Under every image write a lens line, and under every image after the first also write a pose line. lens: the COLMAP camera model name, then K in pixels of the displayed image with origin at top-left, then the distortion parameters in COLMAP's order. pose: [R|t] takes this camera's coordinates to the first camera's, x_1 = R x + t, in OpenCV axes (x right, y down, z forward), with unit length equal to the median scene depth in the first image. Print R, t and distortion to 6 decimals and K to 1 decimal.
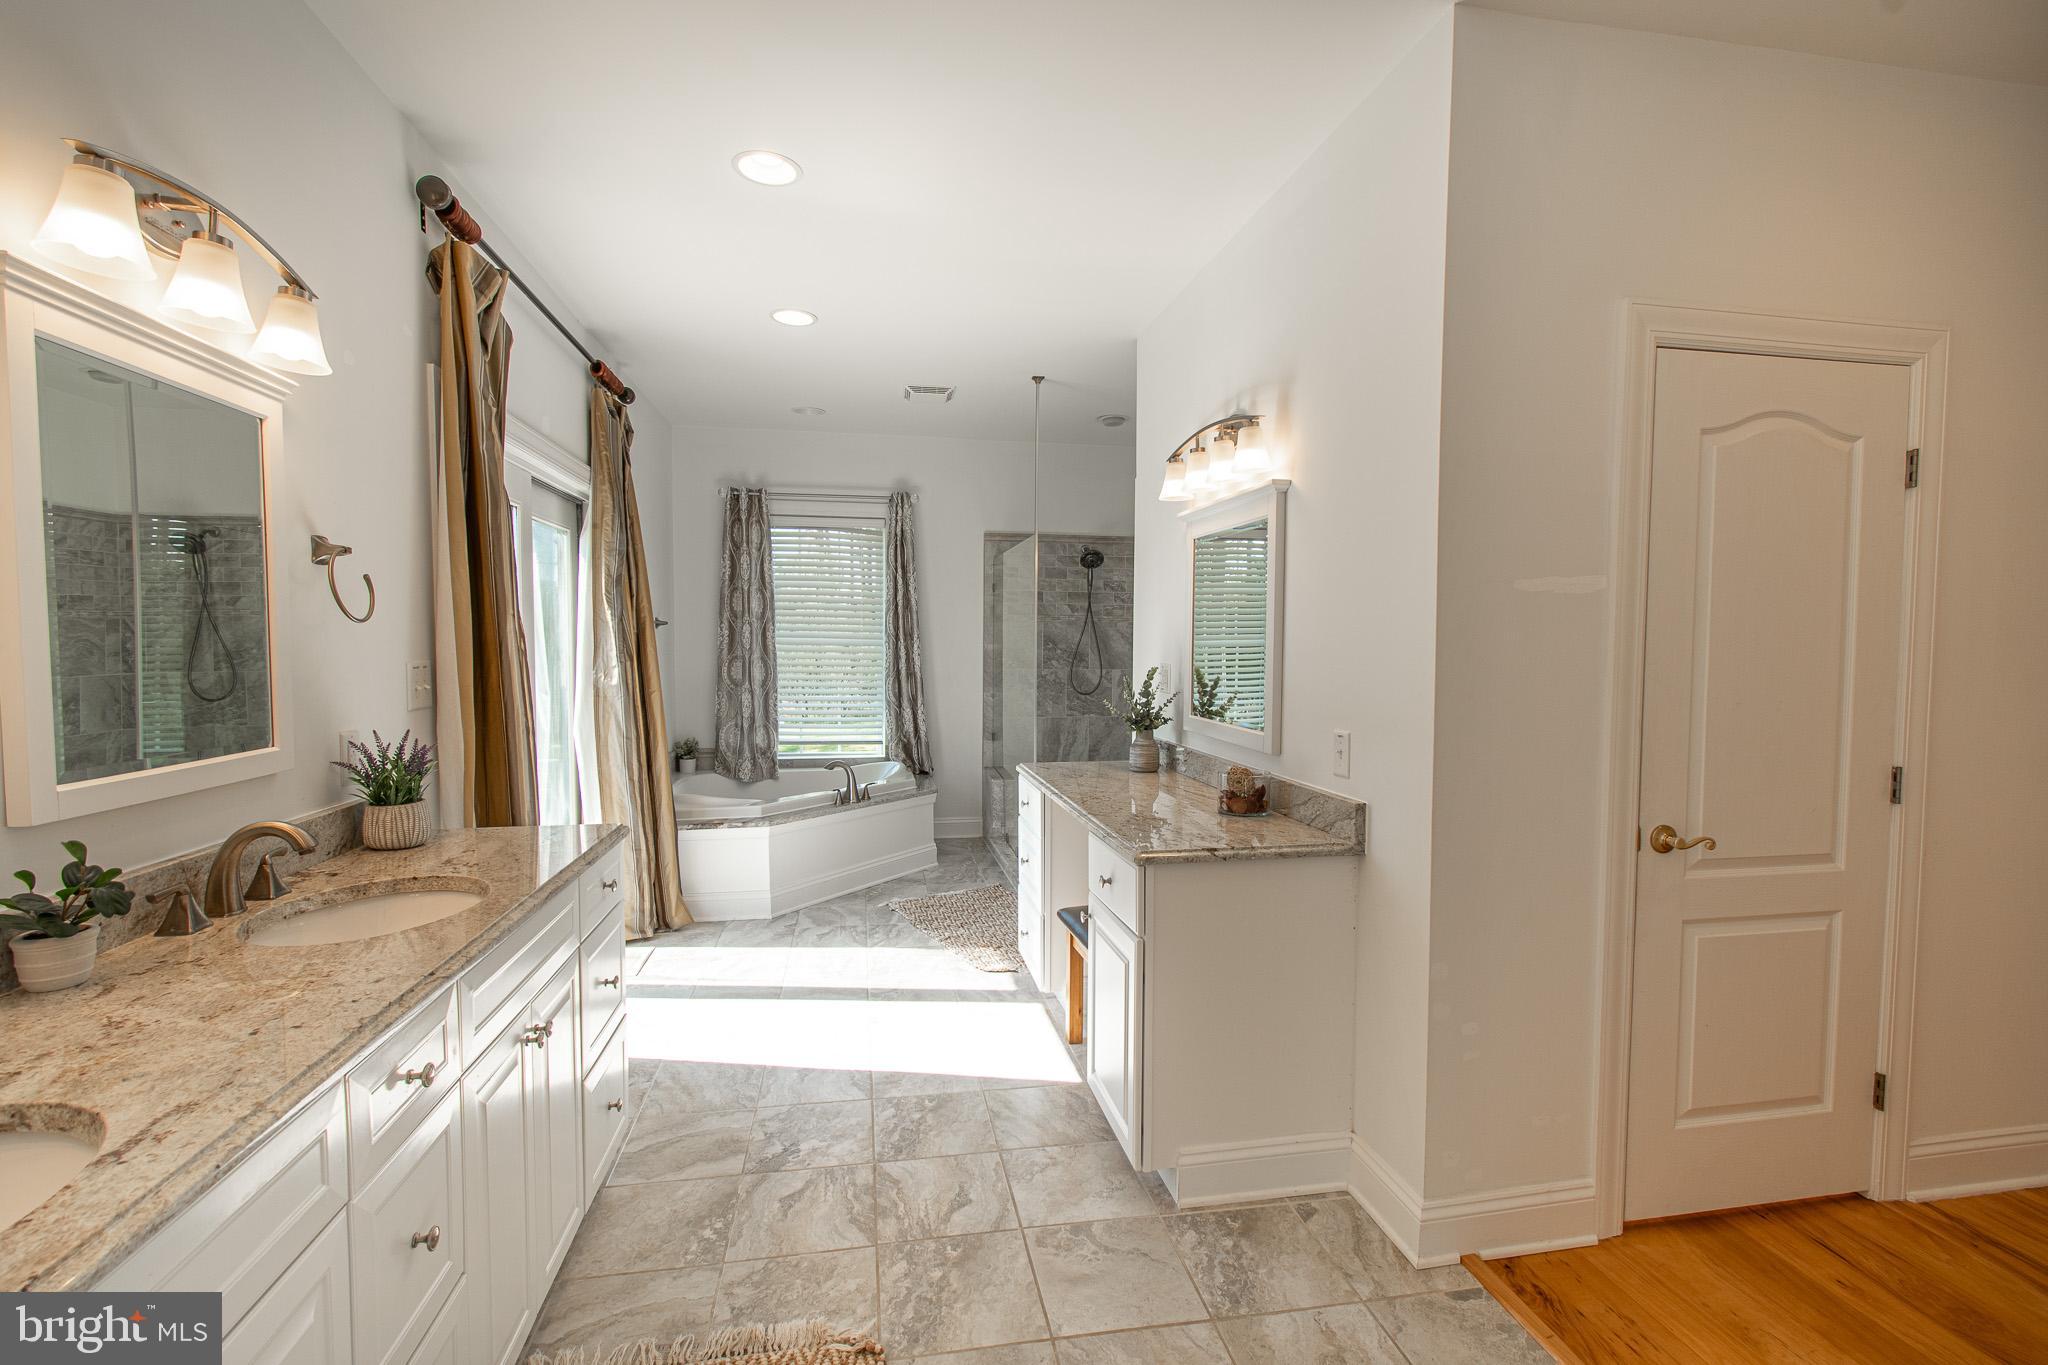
lens RADIAL K [[899.1, 0, 1028.0], [0, 899.1, 684.2], [0, 0, 1]] dist [0.001335, 0.000567]
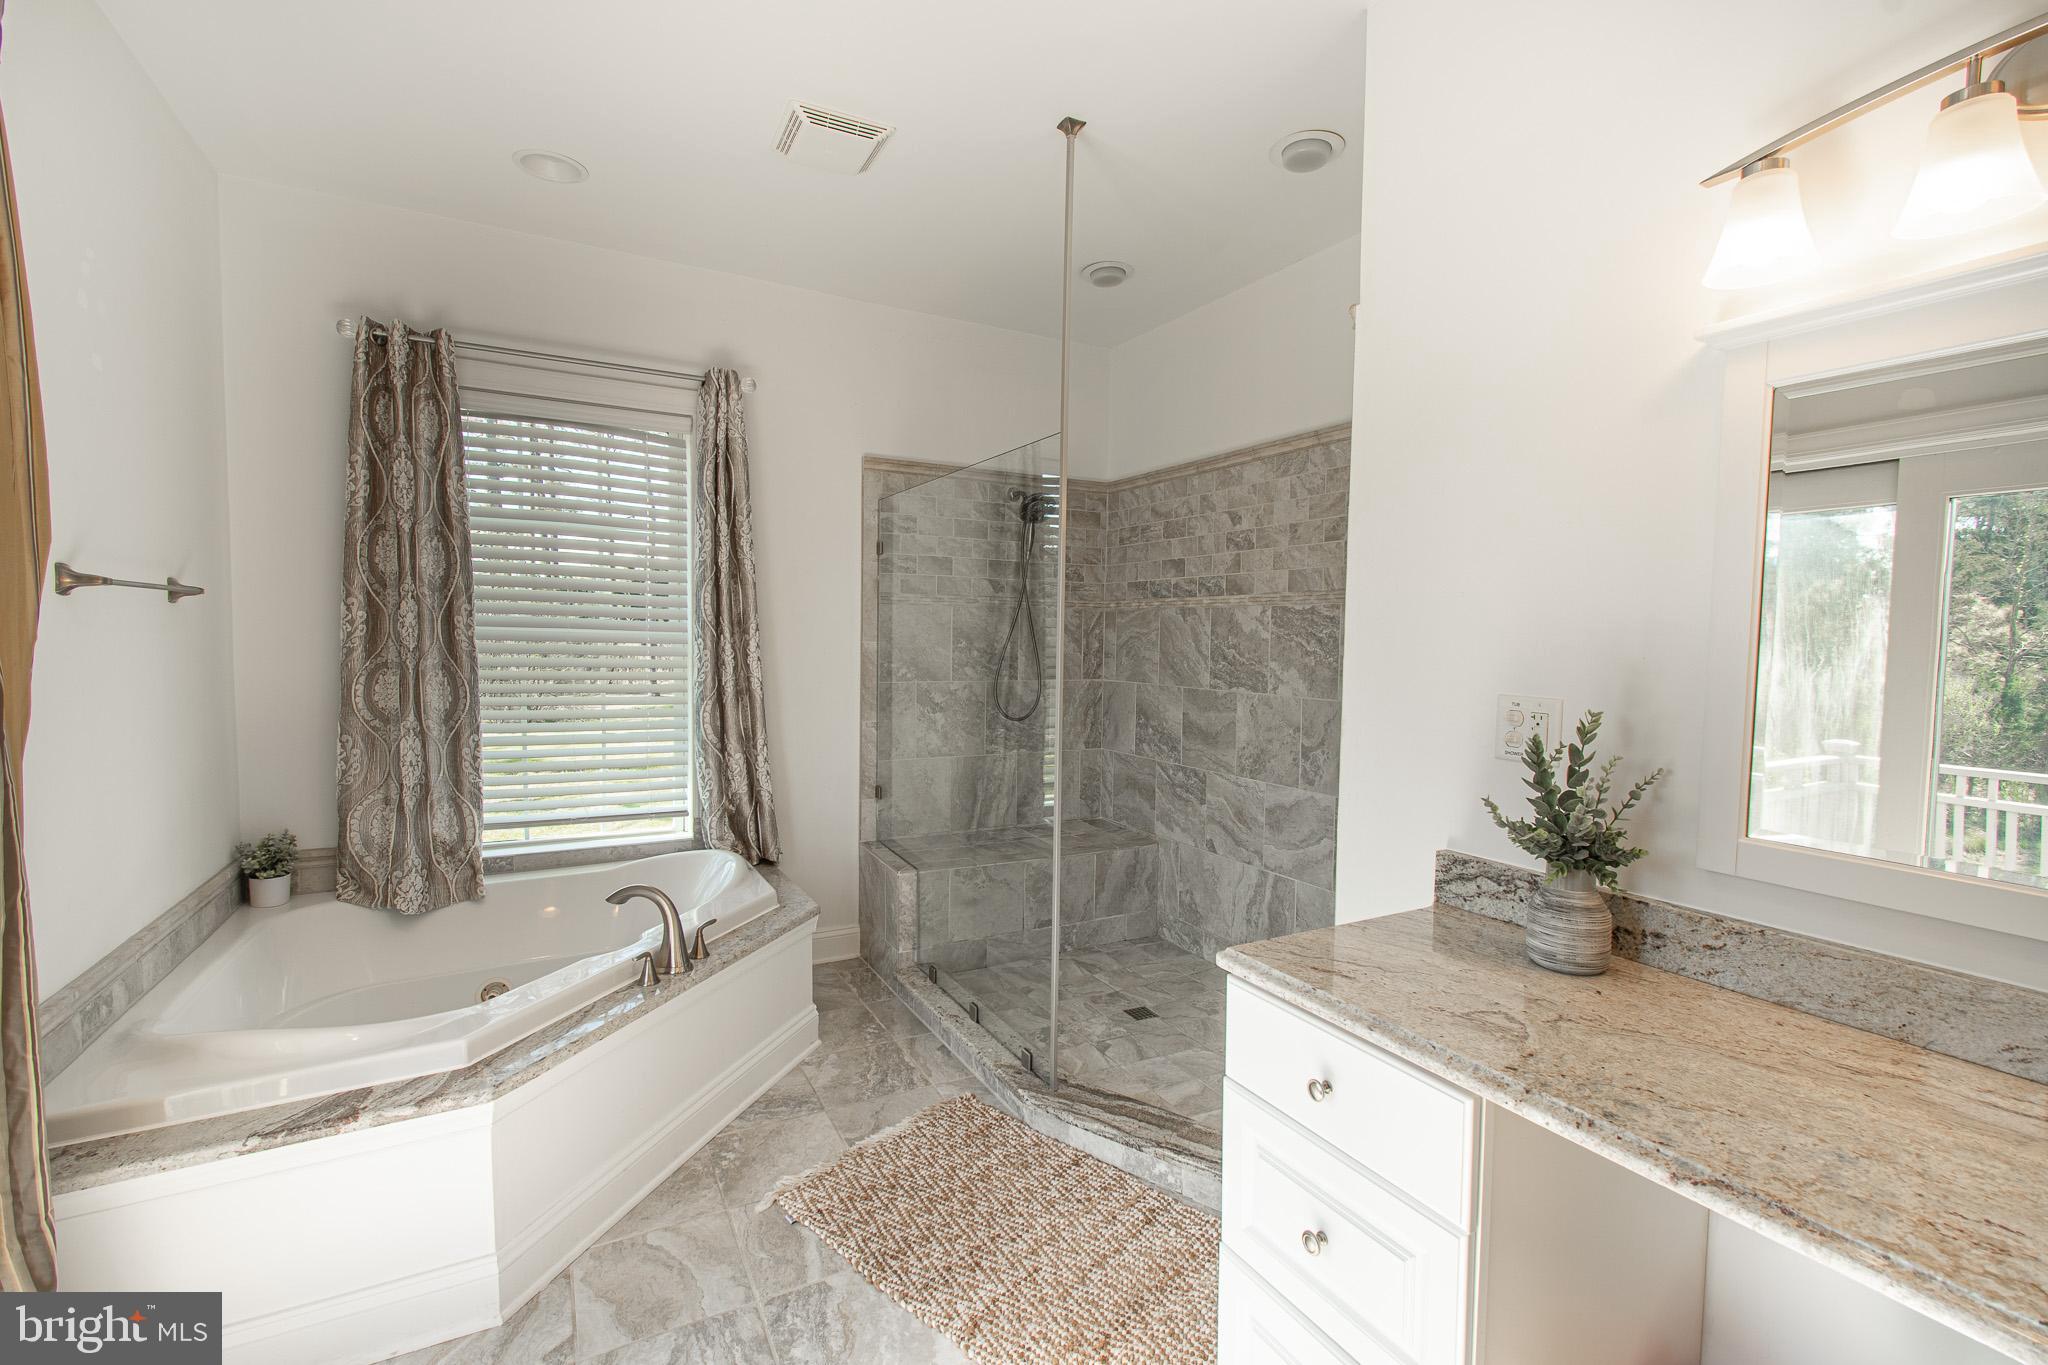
lens RADIAL K [[899.1, 0, 1028.0], [0, 899.1, 684.2], [0, 0, 1]] dist [0.001335, 0.000567]
pose [[0.951515, -0.008571, 0.307482, -0.139131], [0.005515, 0.999926, 0.010806, -0.022794], [-0.307552, -0.008587, 0.951493, 0.416790]]
